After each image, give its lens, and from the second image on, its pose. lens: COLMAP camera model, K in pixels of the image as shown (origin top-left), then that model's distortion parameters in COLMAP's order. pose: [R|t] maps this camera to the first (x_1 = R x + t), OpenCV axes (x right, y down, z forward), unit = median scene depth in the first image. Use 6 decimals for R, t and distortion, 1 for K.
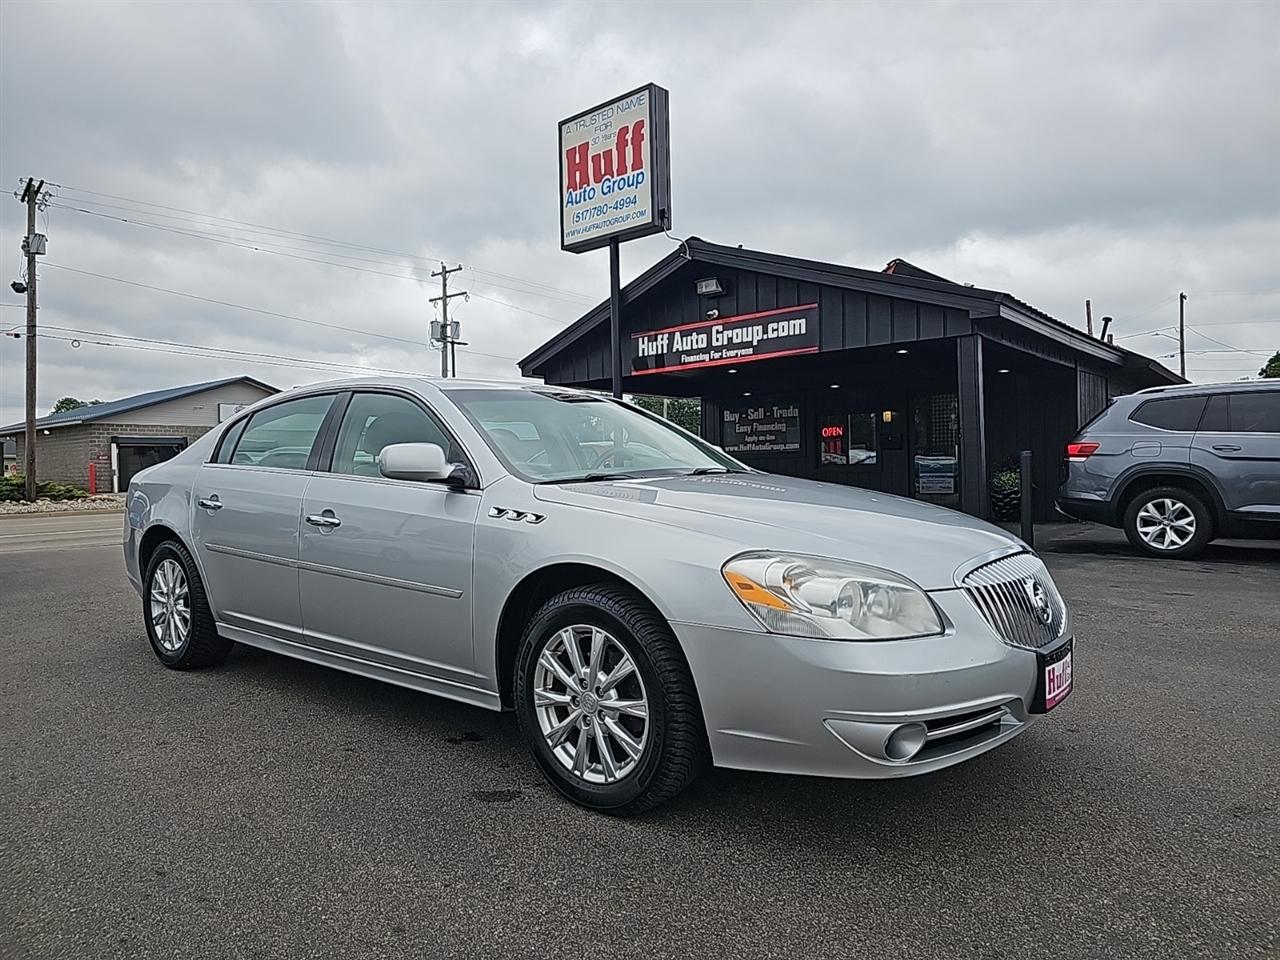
lens RADIAL K [[870.3, 0, 640.4], [0, 870.3, 473.9], [0, 0, 1]] dist [0.062730, -0.063610]
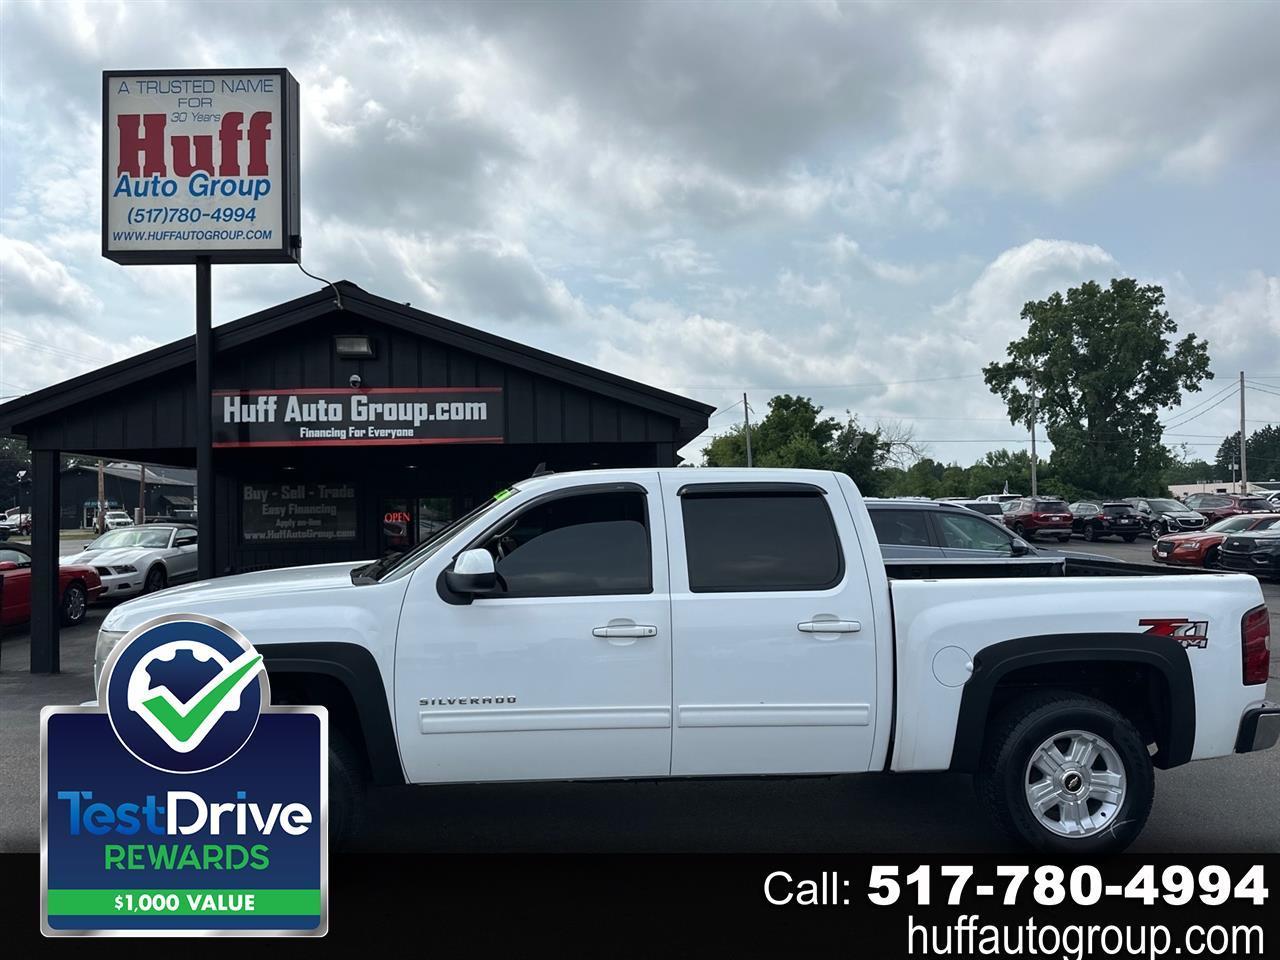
lens RADIAL K [[927.9, 0, 667.9], [0, 927.9, 487.1], [0, 0, 1]] dist [0.104941, -0.146410]
pose [[0.734357, 0.029934, 0.678103, -0.273150], [0.000107, 0.999022, -0.044216, -0.048671], [-0.678763, 0.032542, 0.733636, 0.186182]]
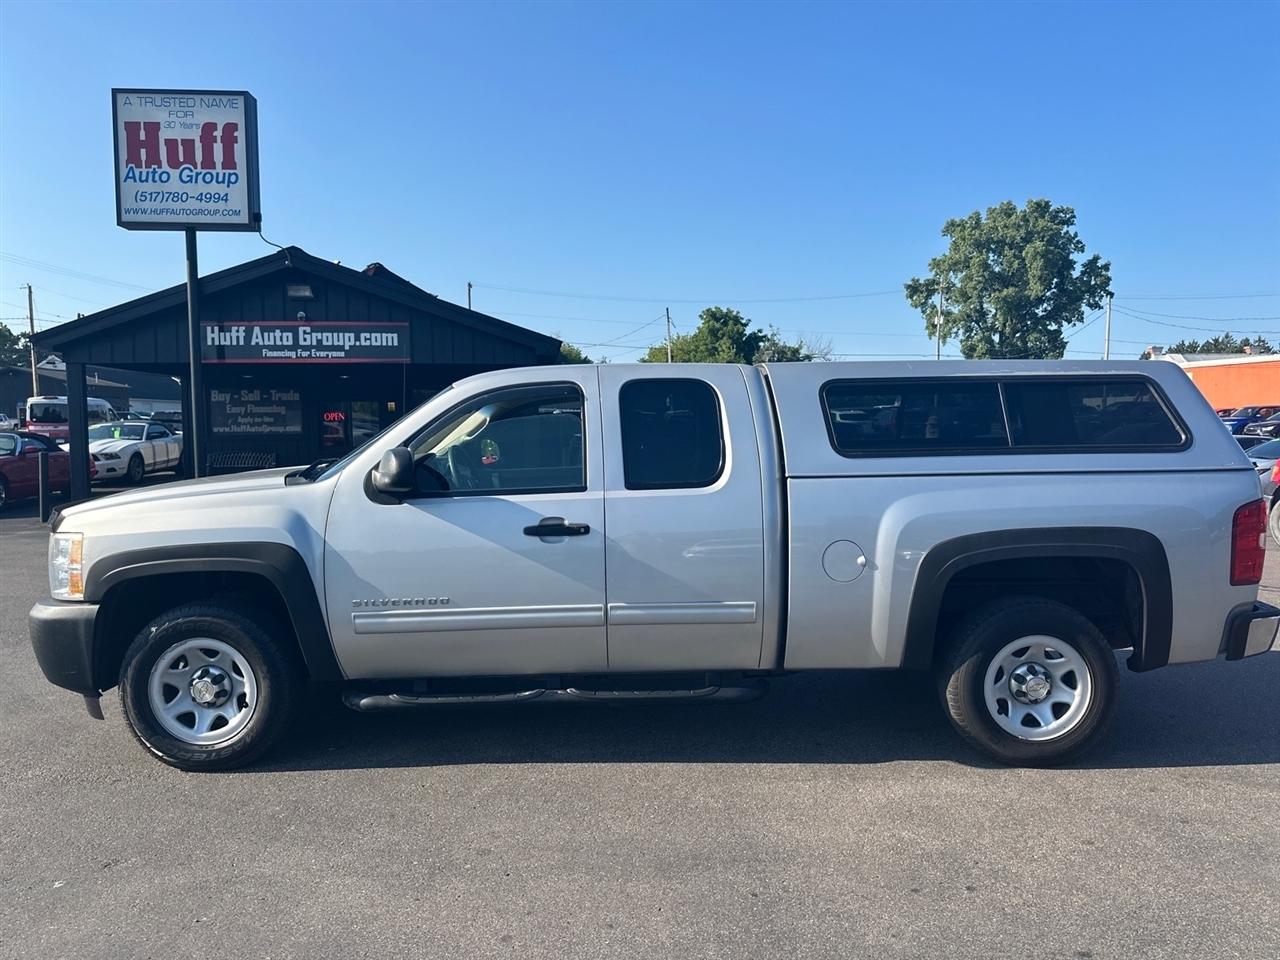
lens RADIAL K [[934.7, 0, 660.4], [0, 934.7, 474.3], [0, 0, 1]] dist [0.064282, -0.070433]
pose [[0.697820, -0.022053, 0.715934, -0.444596], [-0.009057, 0.999174, 0.039607, -0.034379], [-0.716216, -0.034123, 0.697044, -0.154799]]
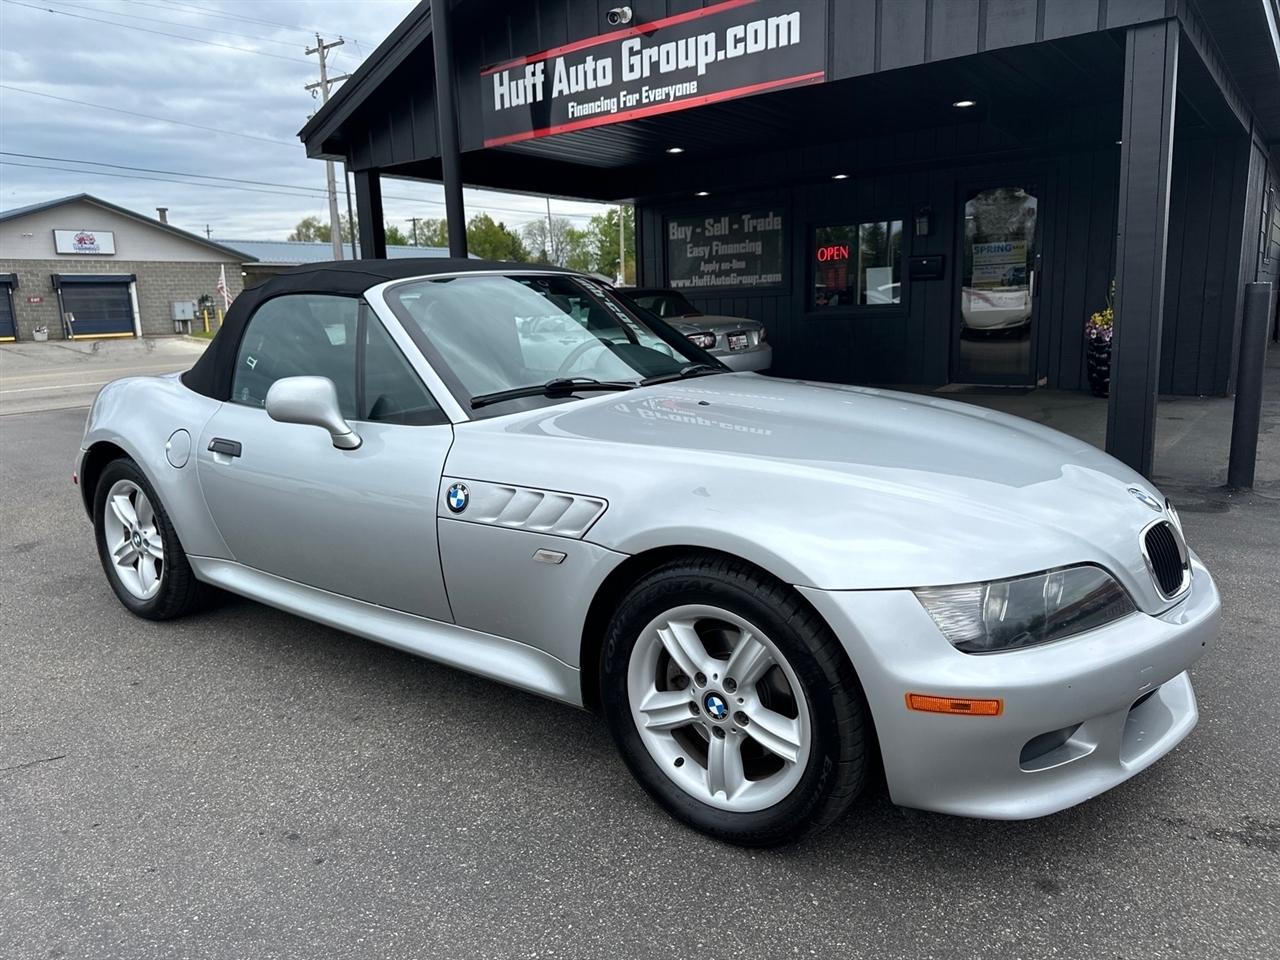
lens RADIAL K [[927.9, 0, 656.3], [0, 927.9, 501.3], [0, 0, 1]] dist [-0.003220, -0.005800]
pose [[0.998665, -0.017936, 0.048444, 0.069846], [0.007852, 0.979595, 0.200827, -0.011058], [-0.051057, -0.200178, 0.978428, 0.395109]]
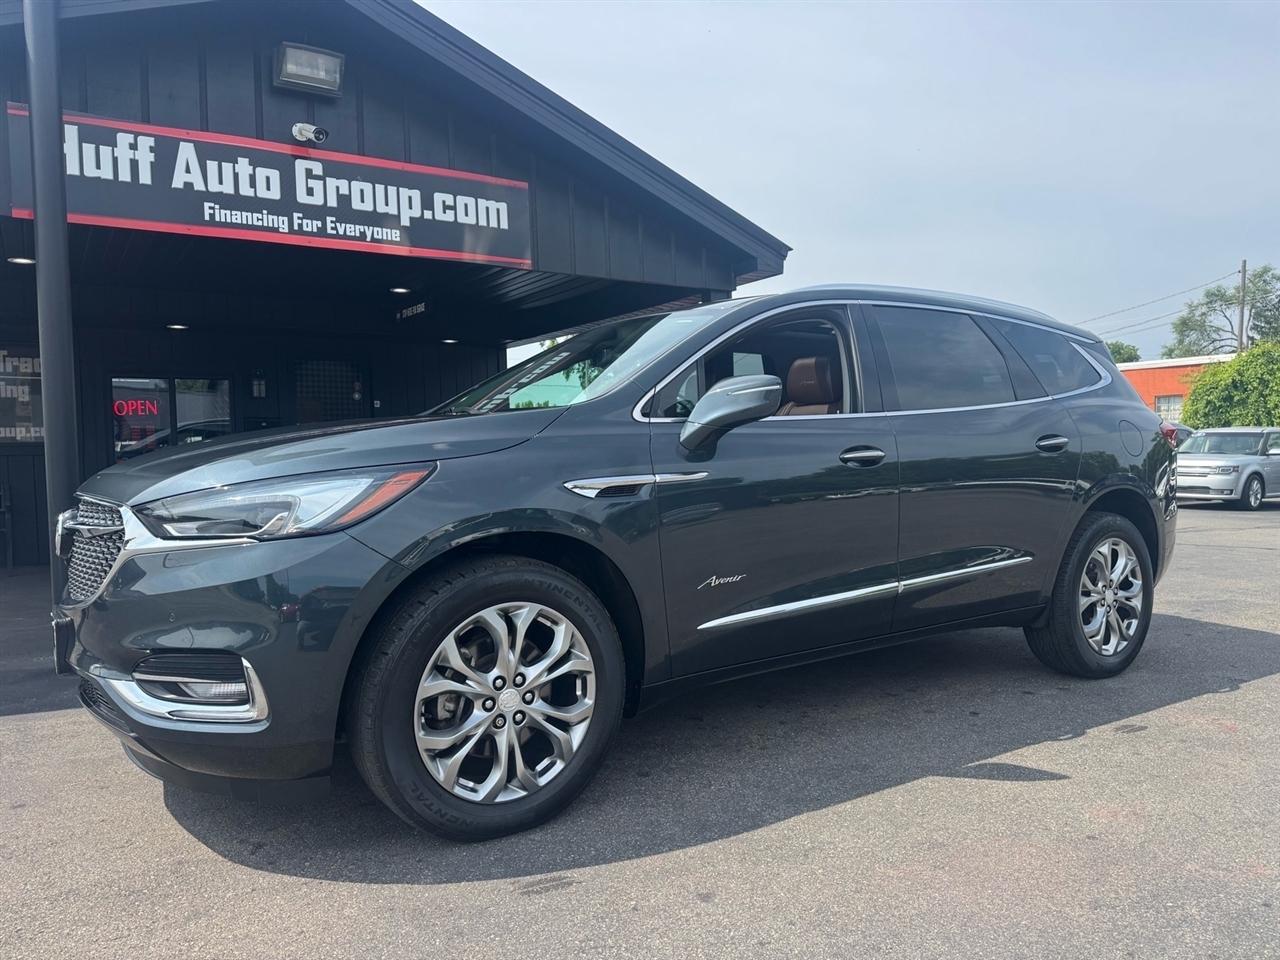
lens RADIAL K [[889.5, 0, 654.0], [0, 889.5, 479.5], [0, 0, 1]] dist [0.062959, -0.063584]
pose [[0.286791, -0.054233, 0.956457, -0.320671], [-0.009077, 0.998198, 0.059322, -0.029475], [-0.957950, -0.025695, 0.285781, 0.665636]]
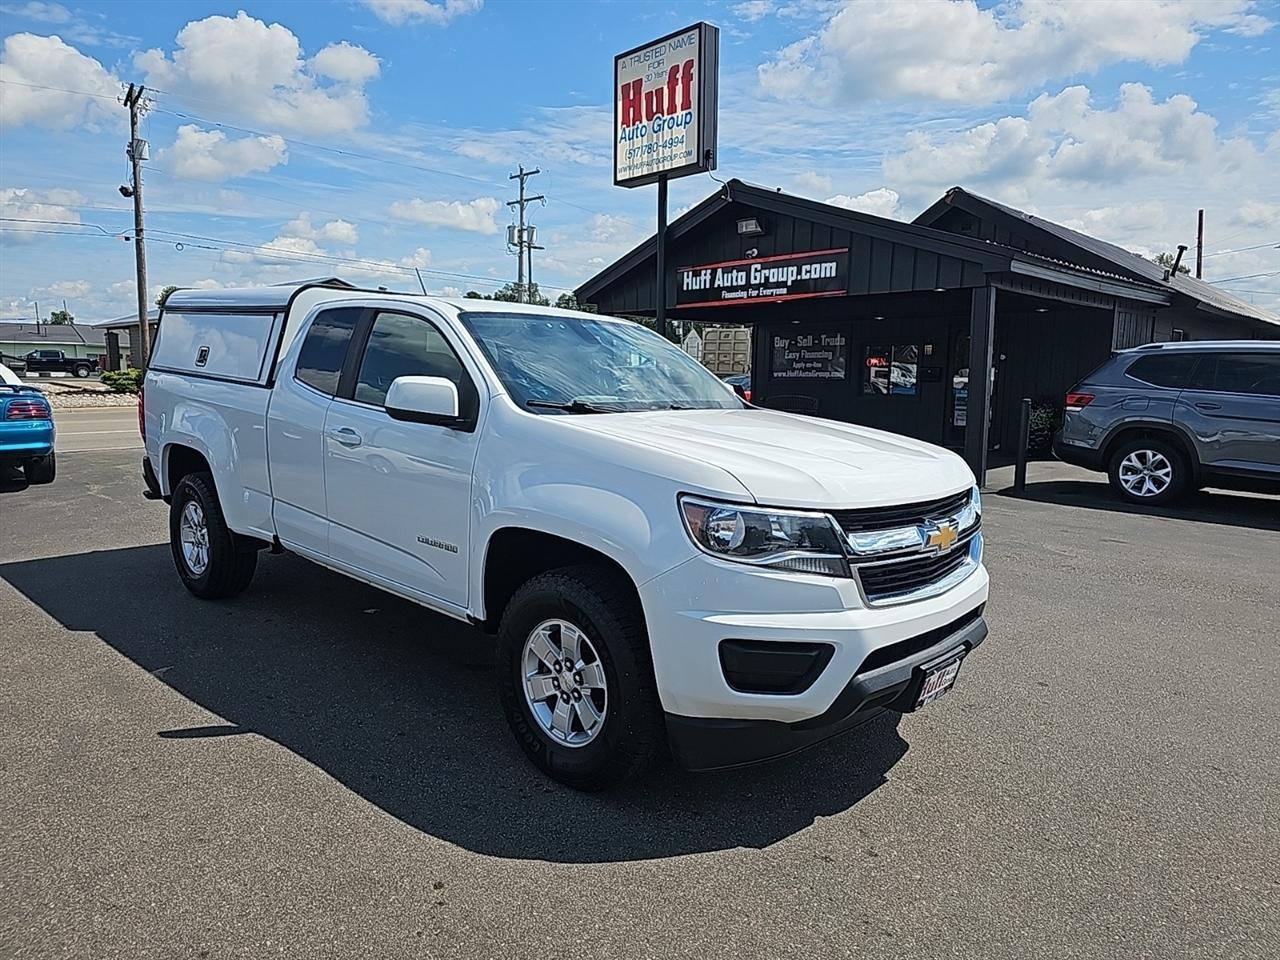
lens RADIAL K [[878.2, 0, 638.0], [0, 878.2, 493.7], [0, 0, 1]] dist [0.051324, -0.056366]
pose [[0.994831, 0.042912, -0.092034, 0.054790], [-0.030253, 0.990414, 0.134775, -0.033682], [0.096935, -0.131294, 0.986593, -0.101698]]
